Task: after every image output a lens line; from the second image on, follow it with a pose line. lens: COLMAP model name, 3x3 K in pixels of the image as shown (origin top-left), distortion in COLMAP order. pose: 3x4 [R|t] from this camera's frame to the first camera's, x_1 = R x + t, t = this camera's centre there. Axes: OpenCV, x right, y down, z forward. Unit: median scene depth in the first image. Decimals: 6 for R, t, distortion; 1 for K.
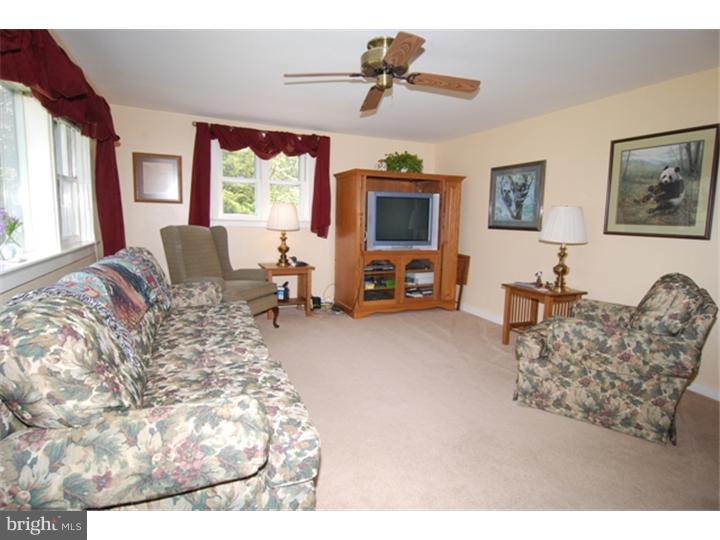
lens RADIAL K [[399.4, 0, 360.0], [0, 399.4, 270.0], [0, 0, 1]] dist [0.001026, 0.000819]
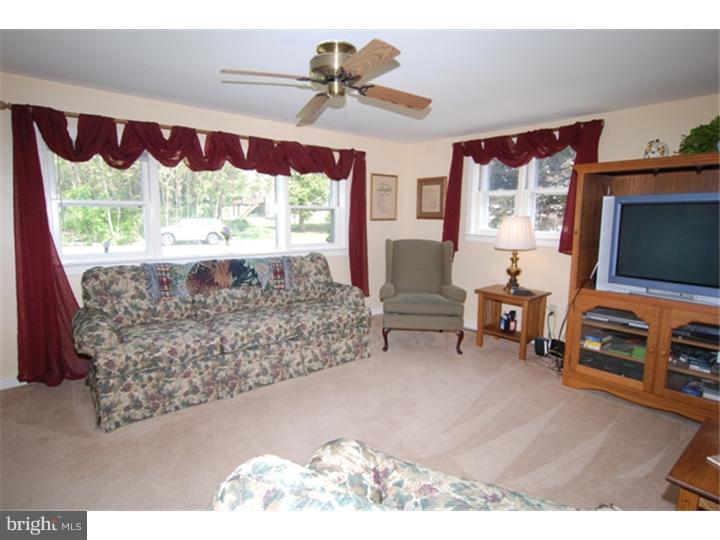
lens RADIAL K [[399.4, 0, 360.0], [0, 399.4, 270.0], [0, 0, 1]] dist [0.001026, 0.000819]
pose [[0.249077, 0.115012, -0.961630, 0.540176], [-0.116418, 0.989279, 0.088165, -0.092151], [0.961461, 0.089991, 0.259796, 0.465892]]
